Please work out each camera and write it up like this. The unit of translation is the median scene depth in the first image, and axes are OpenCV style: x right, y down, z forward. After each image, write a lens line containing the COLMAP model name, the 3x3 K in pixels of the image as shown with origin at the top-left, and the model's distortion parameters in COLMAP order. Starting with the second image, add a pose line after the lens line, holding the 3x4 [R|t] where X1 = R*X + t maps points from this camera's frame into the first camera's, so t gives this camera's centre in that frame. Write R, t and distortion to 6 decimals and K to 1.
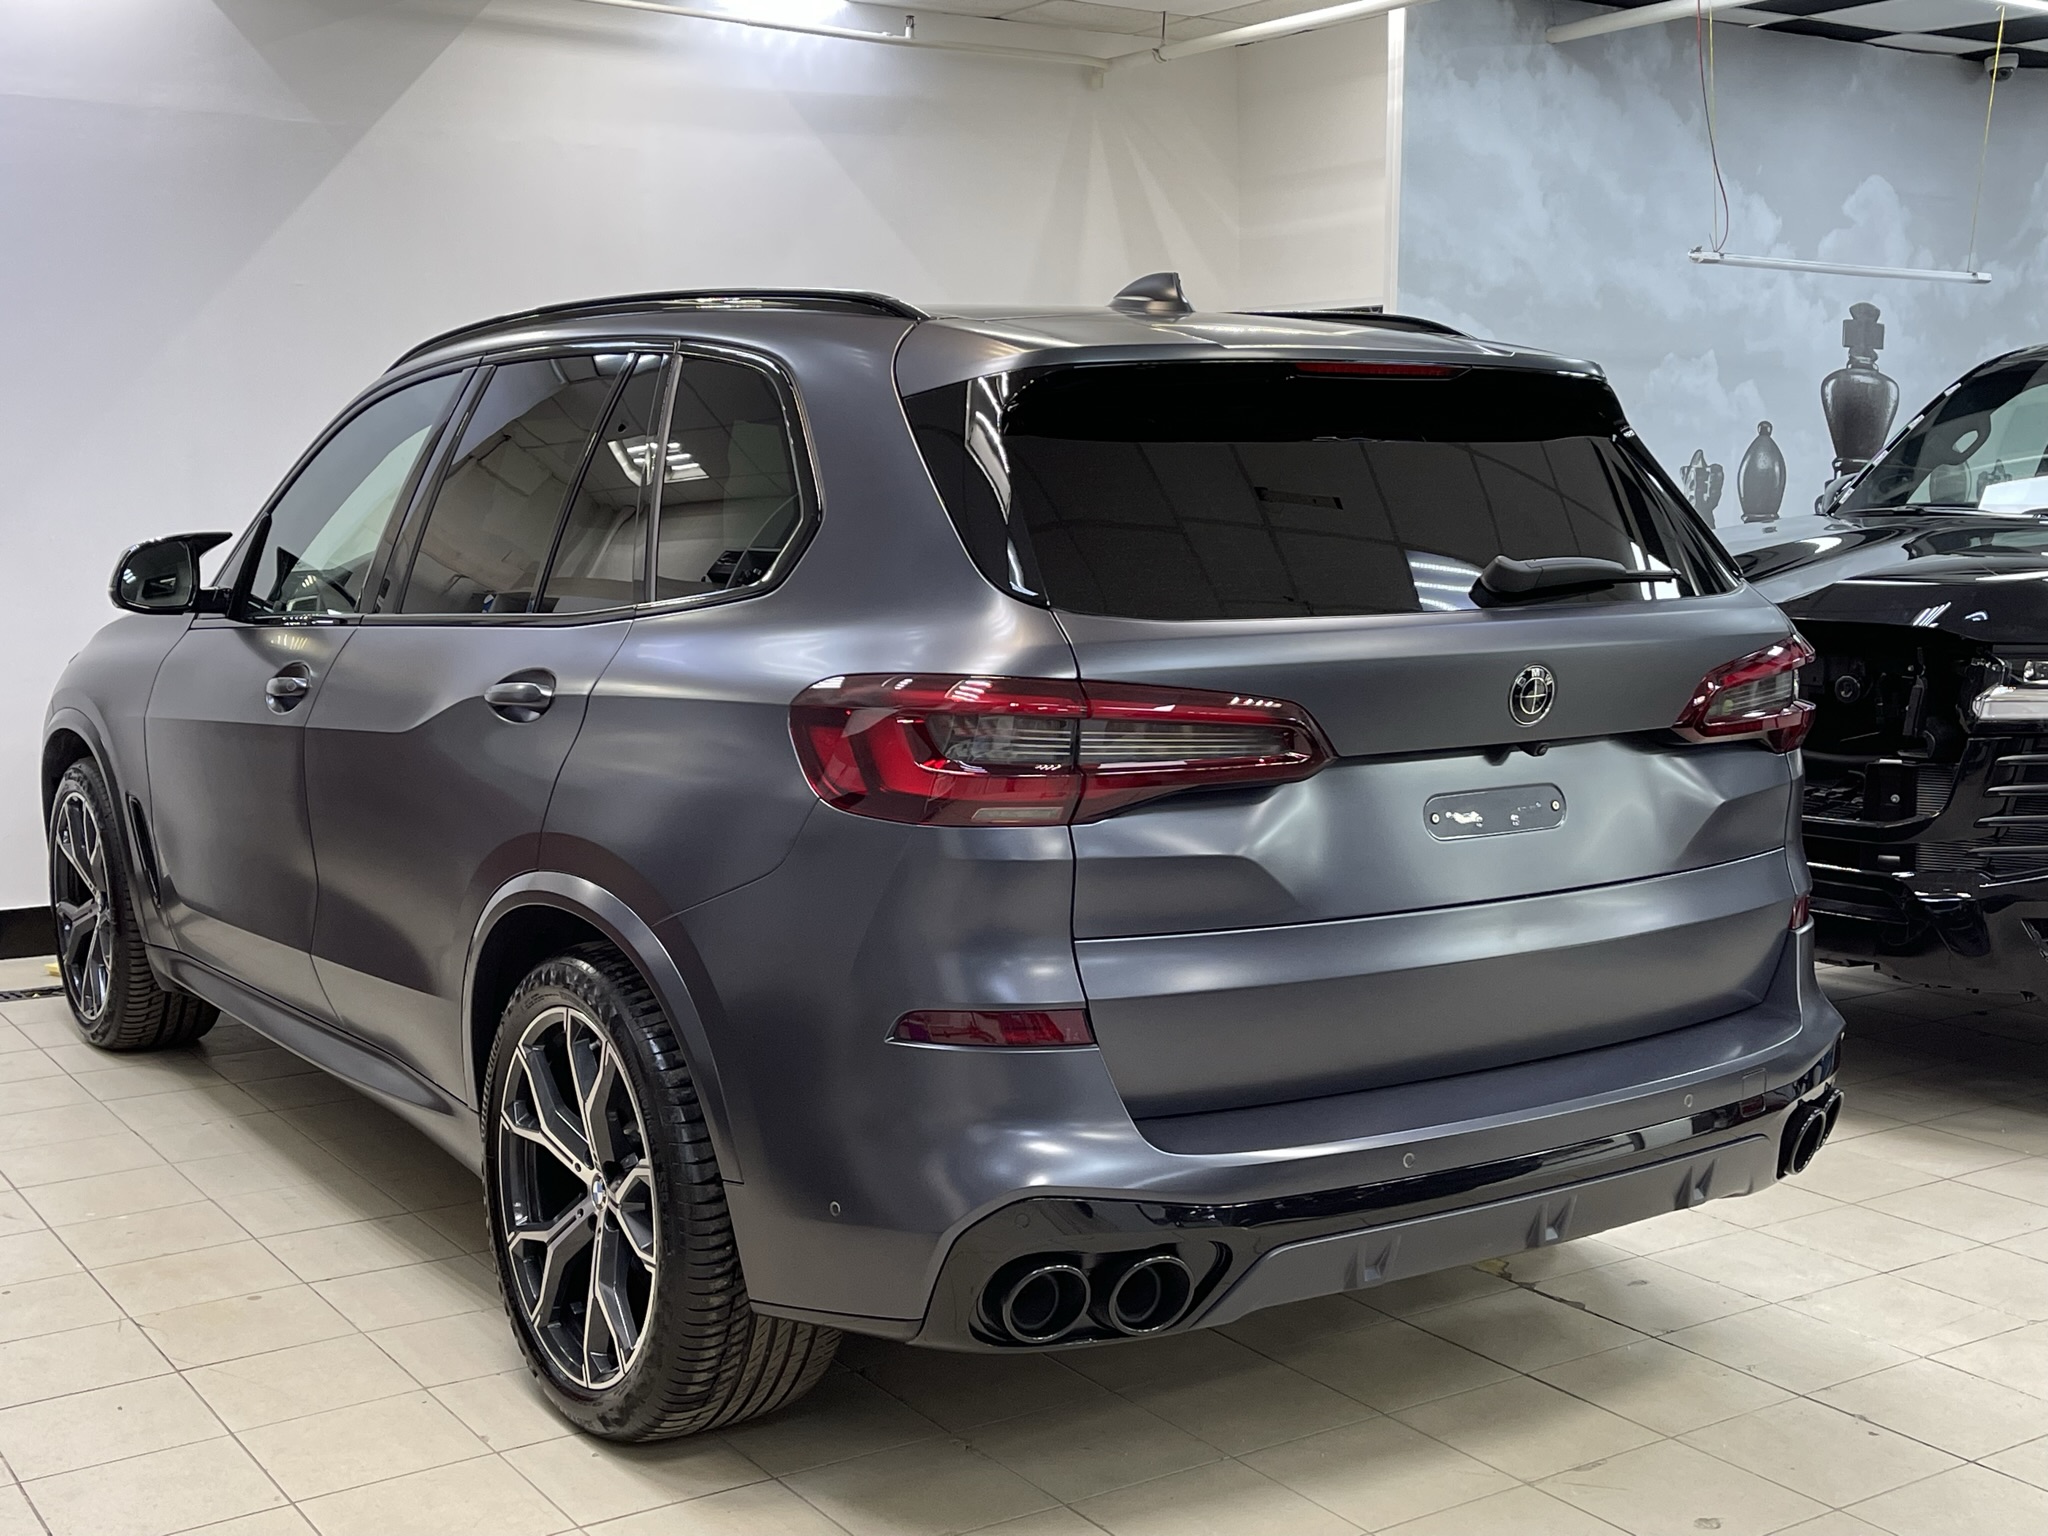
lens RADIAL K [[2393.1, 0, 1029.1], [0, 2393.1, 764.0], [0, 0, 1]] dist [0.086632, 0.000000]
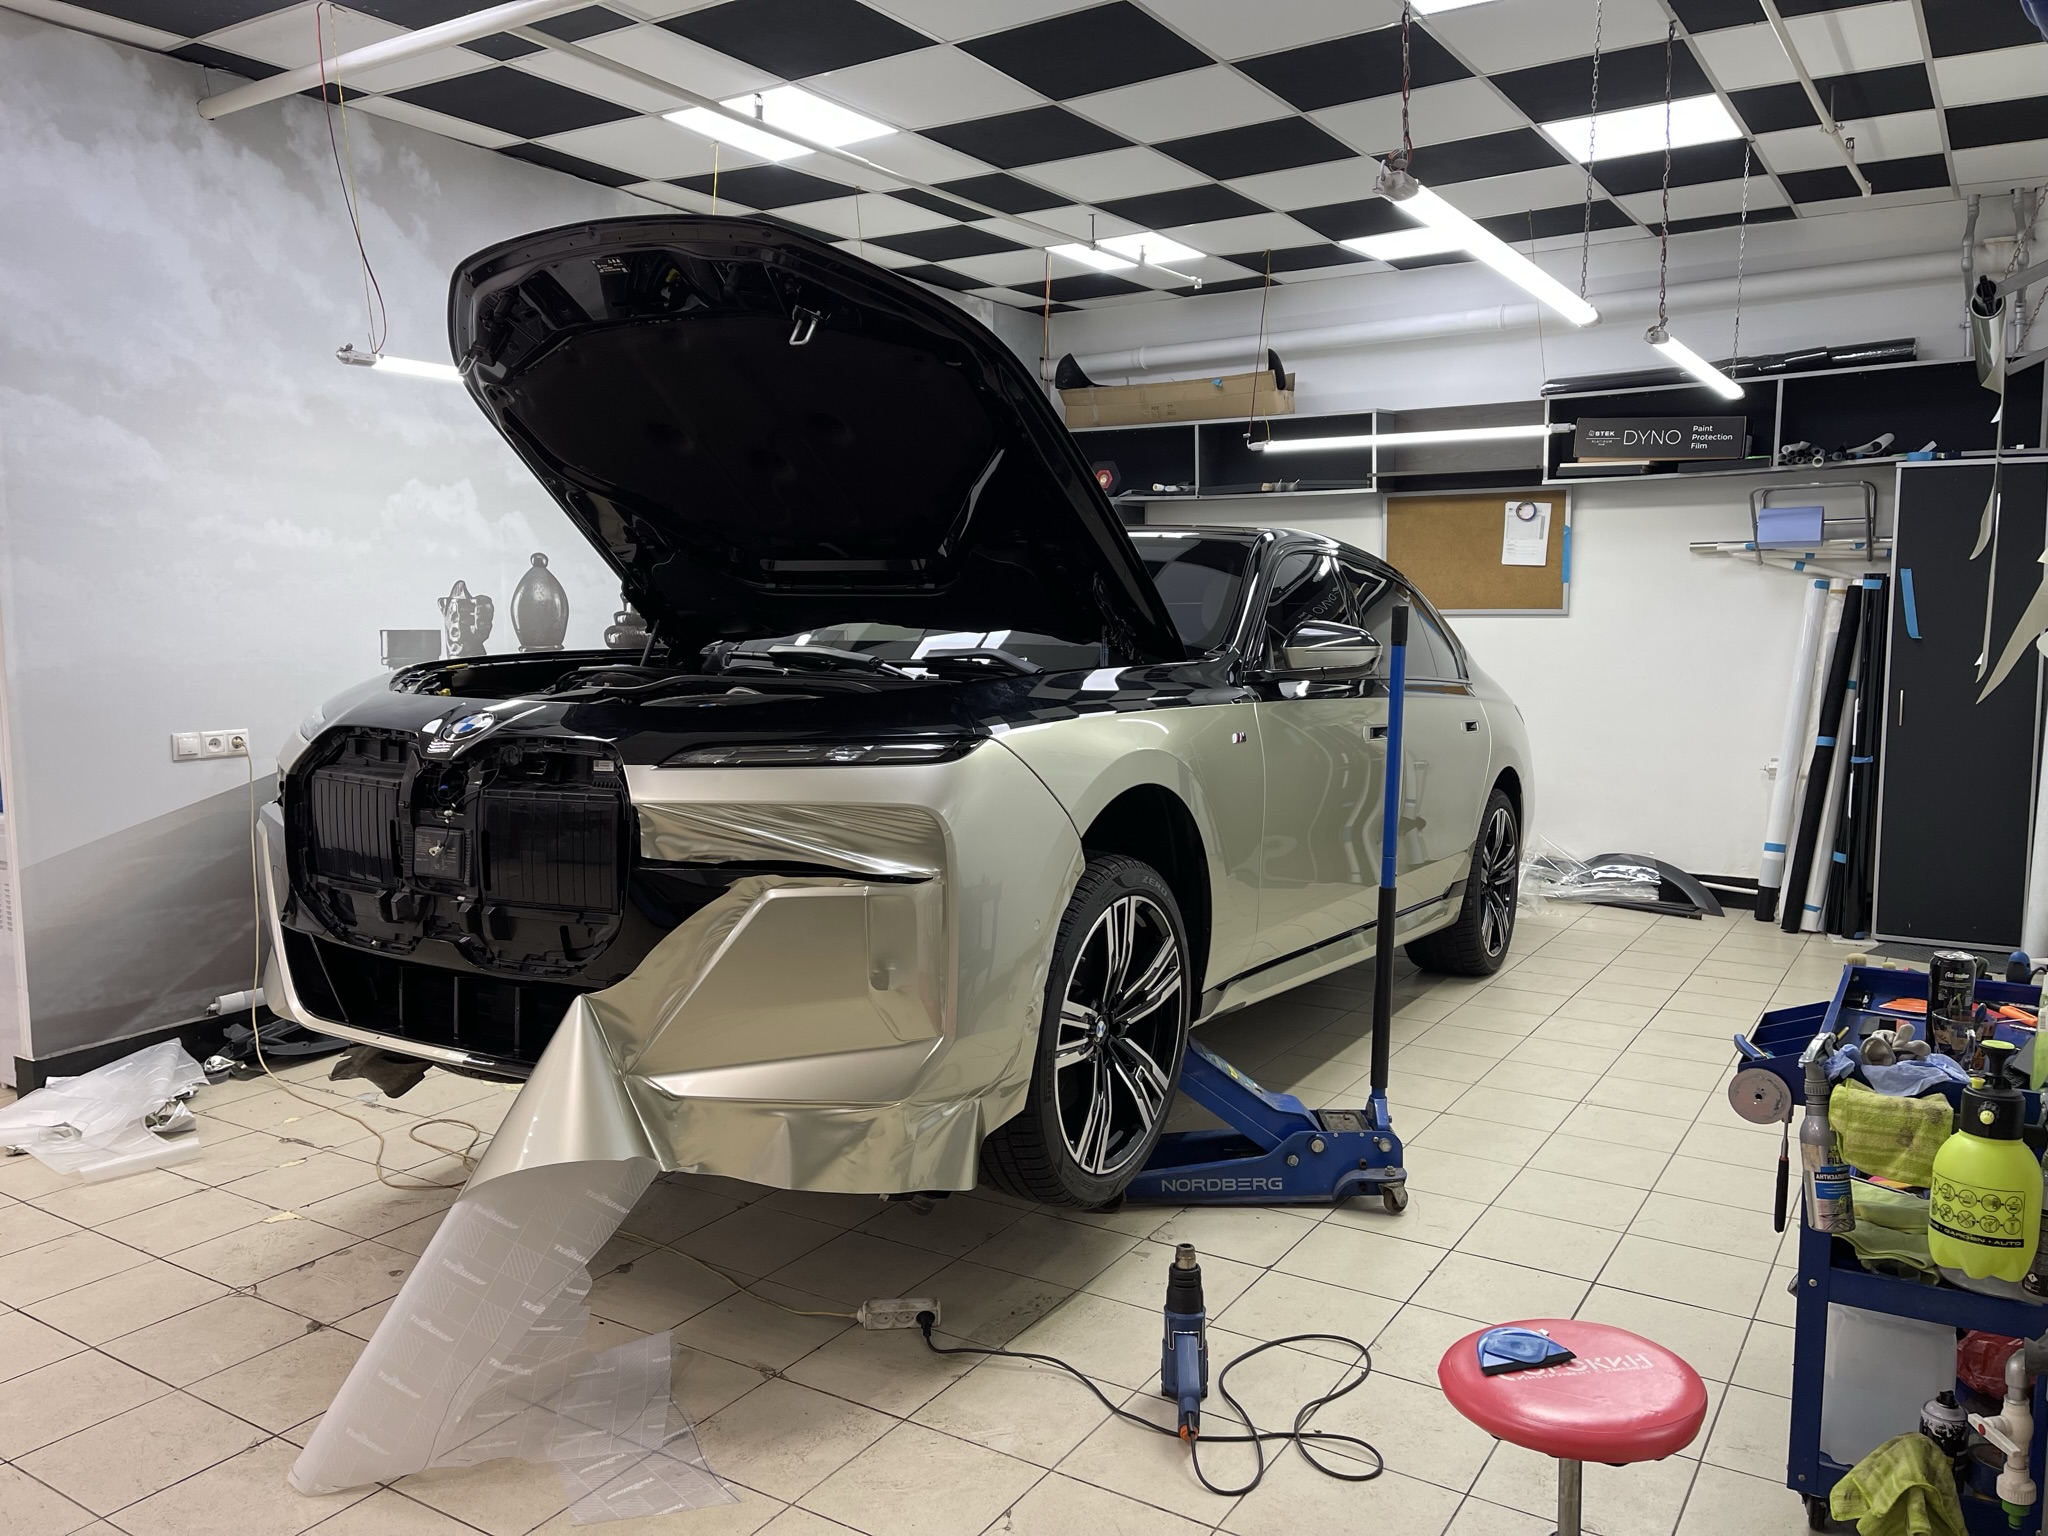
lens RADIAL K [[1578.1, 0, 1035.9], [0, 1578.1, 765.9], [0, 0, 1]] dist [0.000126, -0.025706]
pose [[0.916569, -0.043736, 0.397478, 0.234048], [0.050301, 0.998716, -0.006099, -0.041170], [-0.396701, 0.025584, 0.917591, 0.335188]]
